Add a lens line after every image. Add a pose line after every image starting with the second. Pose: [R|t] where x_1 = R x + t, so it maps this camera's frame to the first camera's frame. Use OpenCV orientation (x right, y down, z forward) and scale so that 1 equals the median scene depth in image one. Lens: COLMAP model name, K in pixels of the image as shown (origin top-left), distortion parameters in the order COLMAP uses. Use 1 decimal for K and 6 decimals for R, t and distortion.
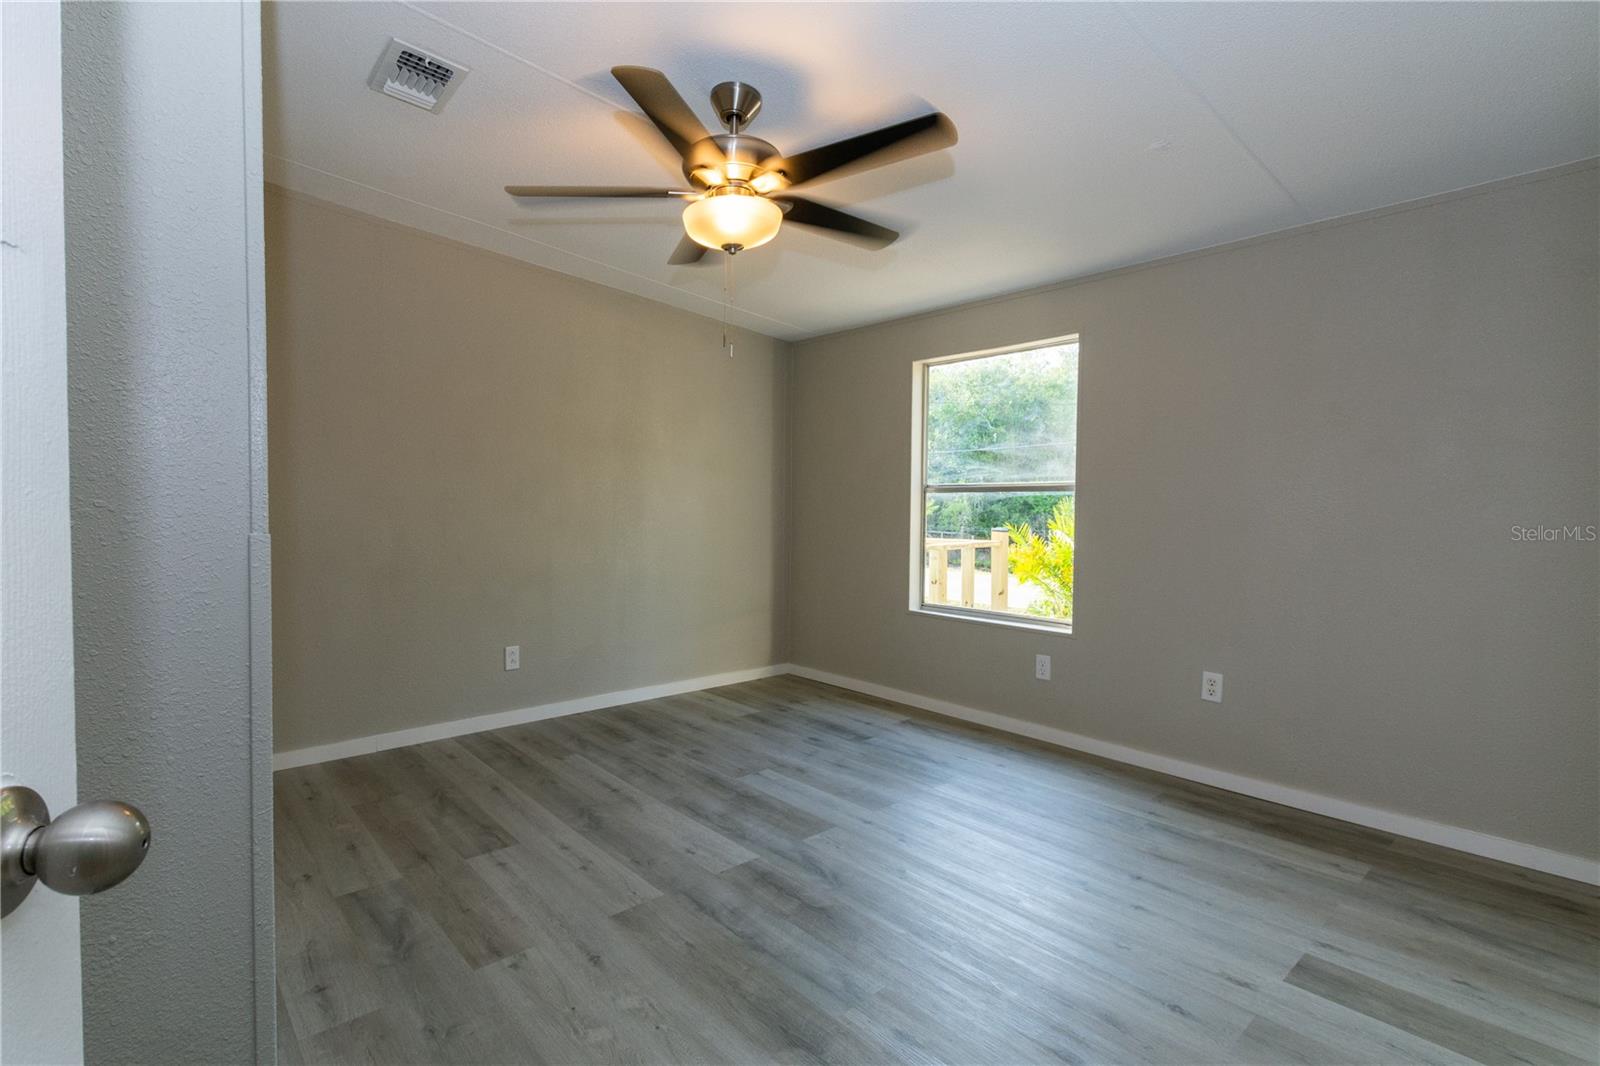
lens RADIAL K [[718.3, 0, 808.7], [0, 718.3, 535.0], [0, 0, 1]] dist [0.005320, -0.000113]
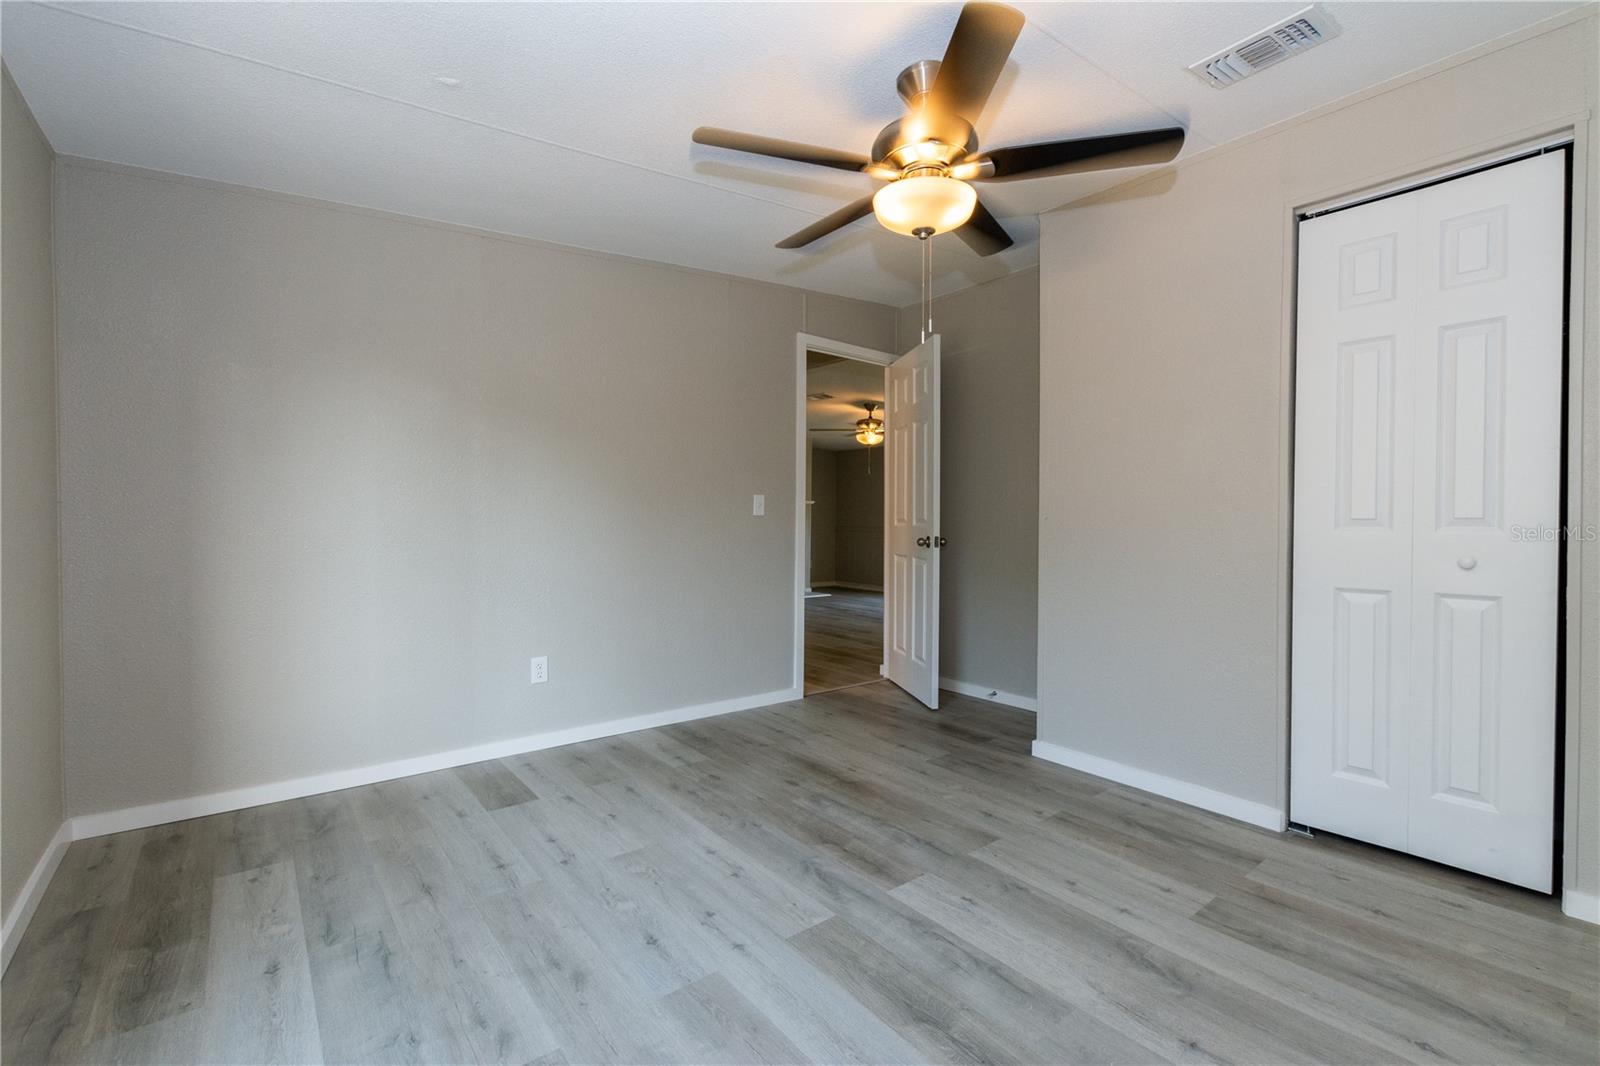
lens RADIAL K [[718.3, 0, 808.7], [0, 718.3, 535.0], [0, 0, 1]] dist [0.005320, -0.000113]
pose [[-0.995032, -0.019618, 0.097606, -0.053905], [-0.014379, 0.998433, 0.054087, -0.039185], [-0.098514, 0.052415, -0.993754, 1.974271]]
